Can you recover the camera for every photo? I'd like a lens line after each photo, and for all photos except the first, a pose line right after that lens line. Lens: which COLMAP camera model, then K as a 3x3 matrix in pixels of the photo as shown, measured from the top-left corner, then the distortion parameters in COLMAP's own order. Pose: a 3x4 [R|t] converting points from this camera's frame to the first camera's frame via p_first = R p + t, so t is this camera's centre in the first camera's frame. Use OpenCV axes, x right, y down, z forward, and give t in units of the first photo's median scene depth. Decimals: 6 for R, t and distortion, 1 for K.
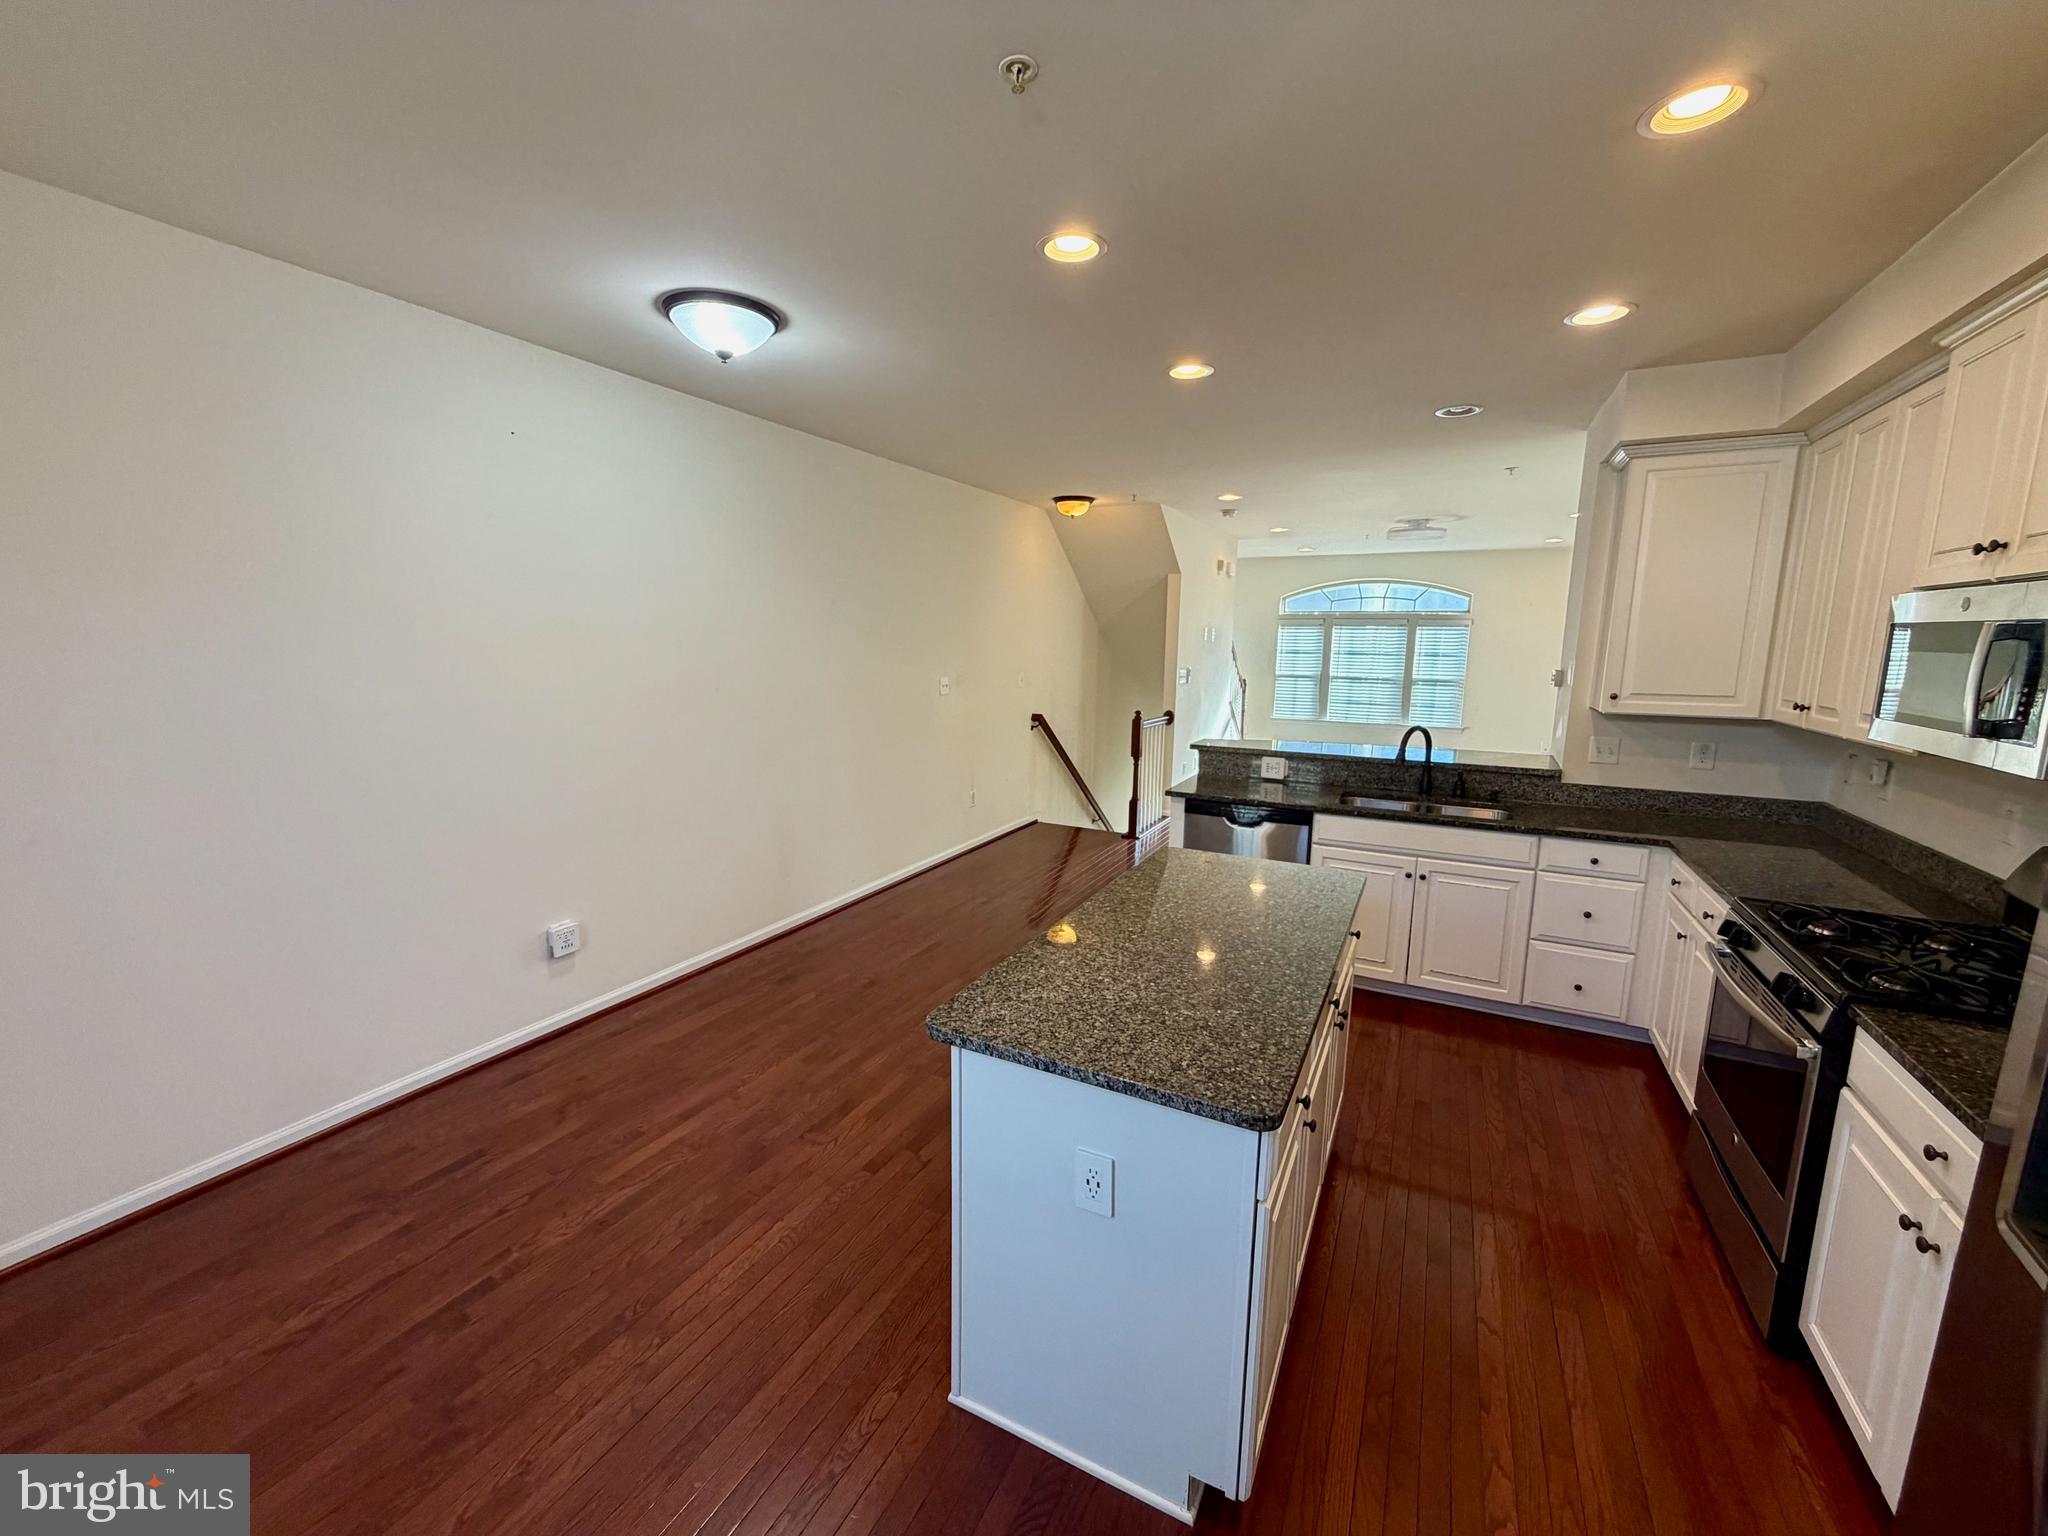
lens RADIAL K [[812.6, 0, 1015.6], [0, 812.6, 767.3], [0, 0, 1]] dist [-0.001555, 0.000050]
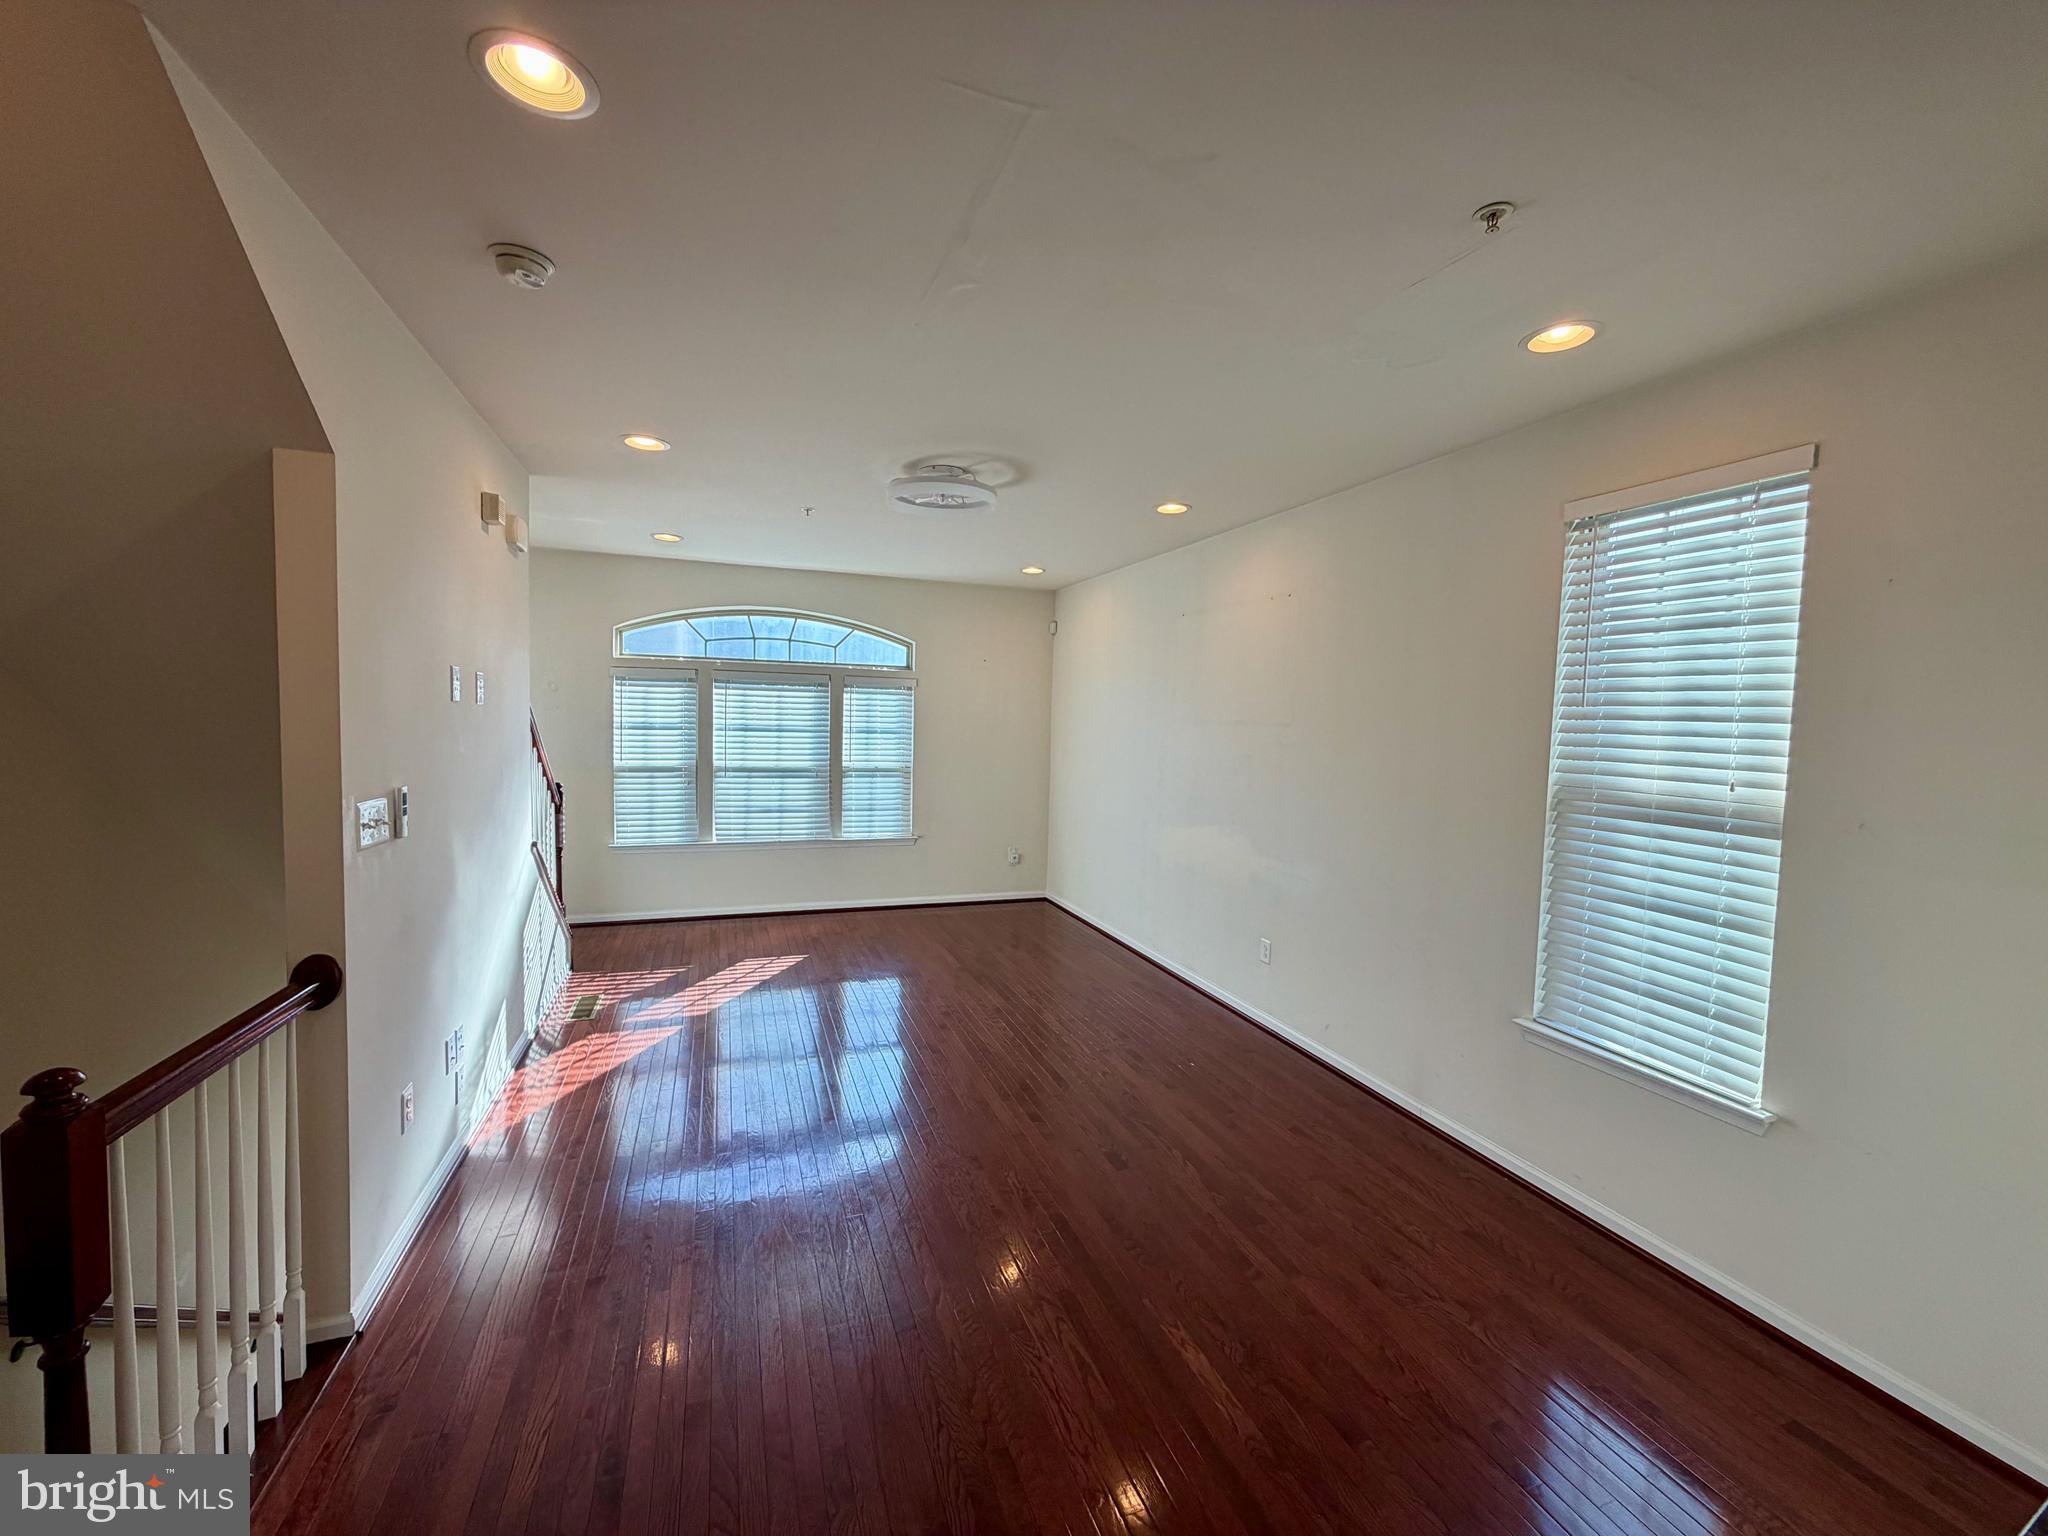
lens RADIAL K [[812.6, 0, 1017.6], [0, 812.6, 768.5], [0, 0, 1]] dist [-0.001555, 0.000050]
pose [[0.675027, -0.040739, 0.736668, 0.302482], [0.099192, 0.994421, -0.035899, -0.199616], [-0.731095, 0.097304, 0.675301, 1.293652]]
